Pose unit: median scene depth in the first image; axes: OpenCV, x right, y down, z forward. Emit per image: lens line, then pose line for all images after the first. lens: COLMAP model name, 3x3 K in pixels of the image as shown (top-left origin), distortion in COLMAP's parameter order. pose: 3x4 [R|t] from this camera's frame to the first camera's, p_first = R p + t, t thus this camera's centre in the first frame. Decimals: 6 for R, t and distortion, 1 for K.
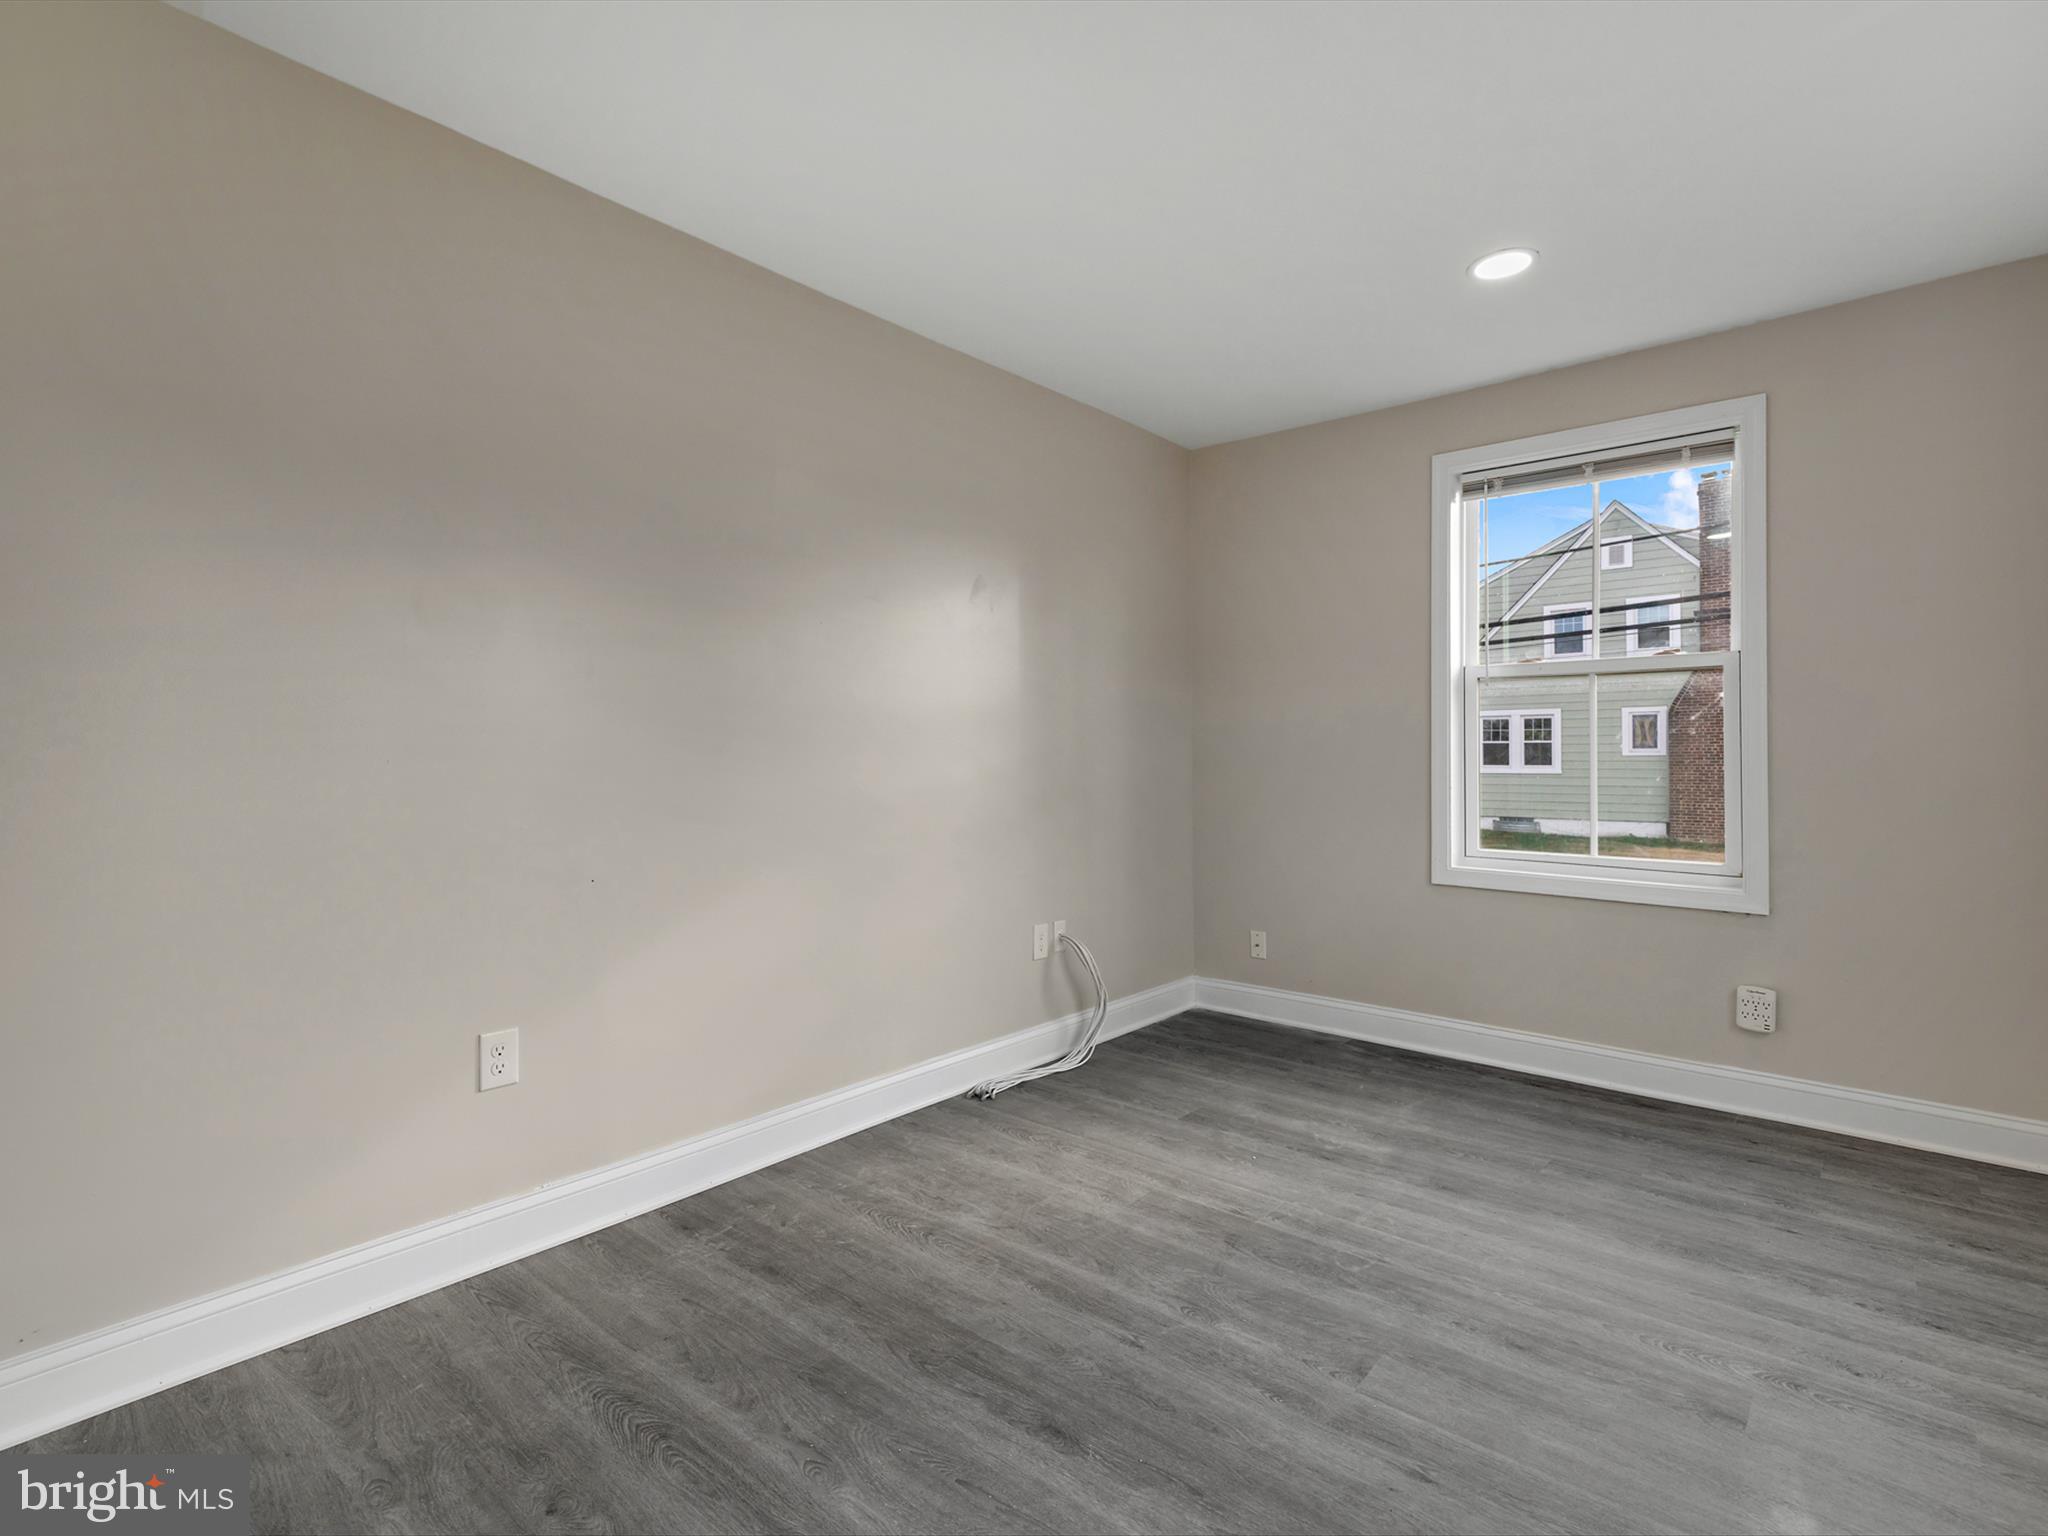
lens RADIAL K [[969.2, 0, 1011.0], [0, 969.2, 764.6], [0, 0, 1]] dist [0.001880, 0.000303]
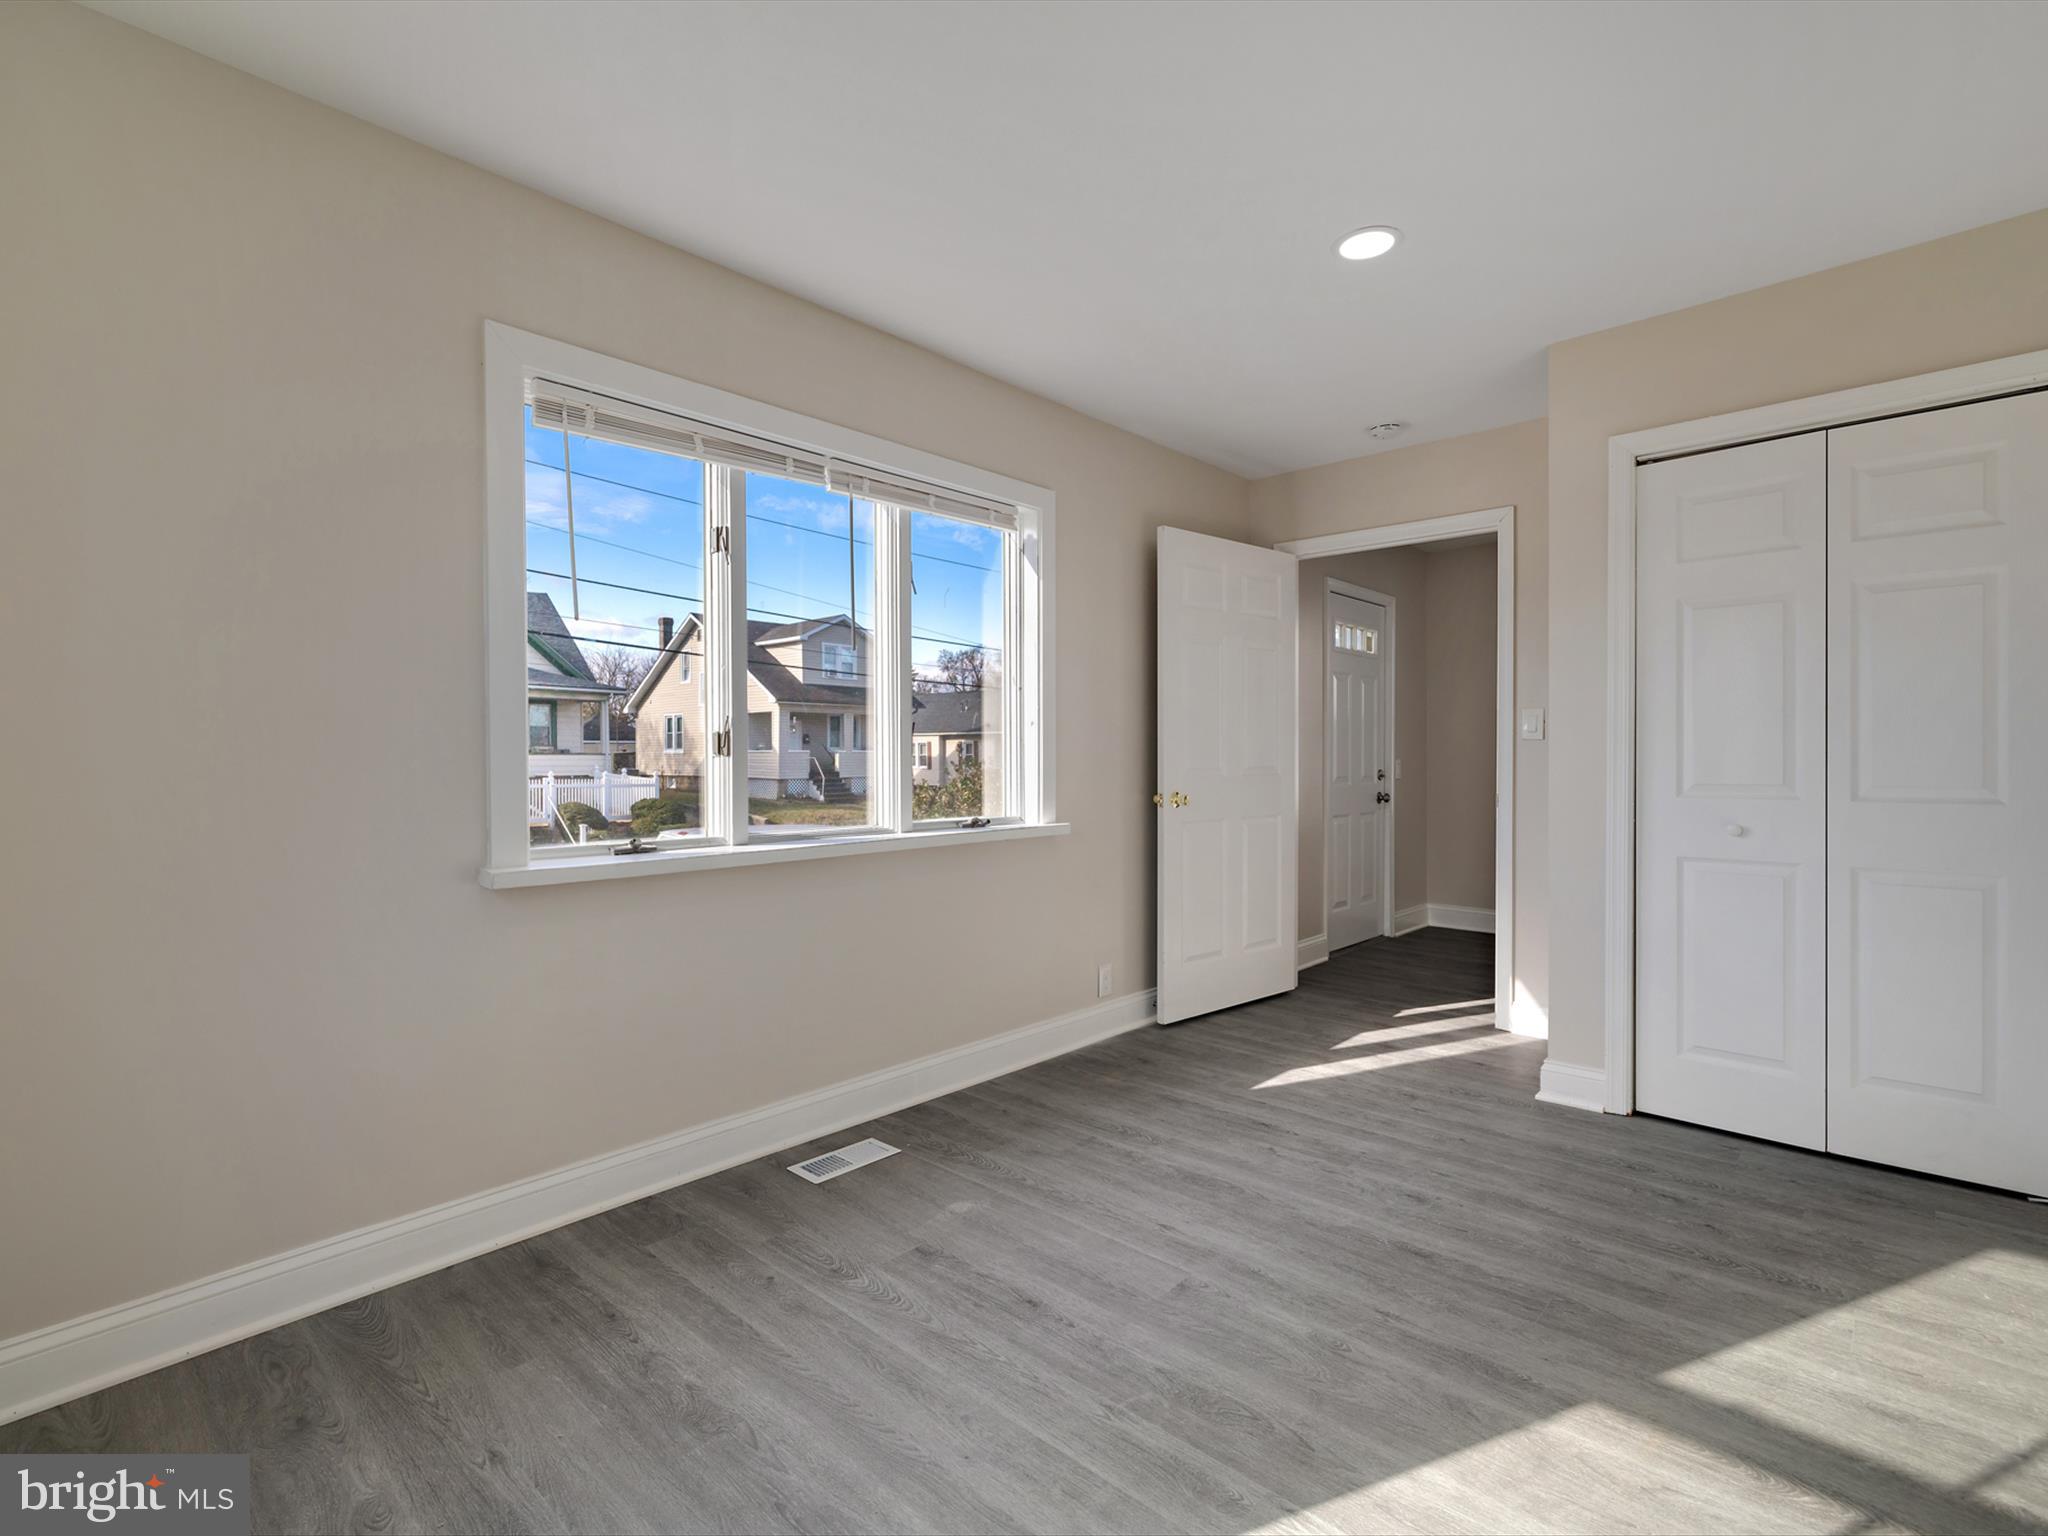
lens RADIAL K [[969.2, 0, 1011.0], [0, 969.2, 764.6], [0, 0, 1]] dist [0.001880, 0.000303]
pose [[-0.999757, 0.003495, 0.021772, 0.507325], [0.003832, 0.999874, 0.015431, -0.026053], [-0.021715, 0.015511, -0.999644, 2.040103]]
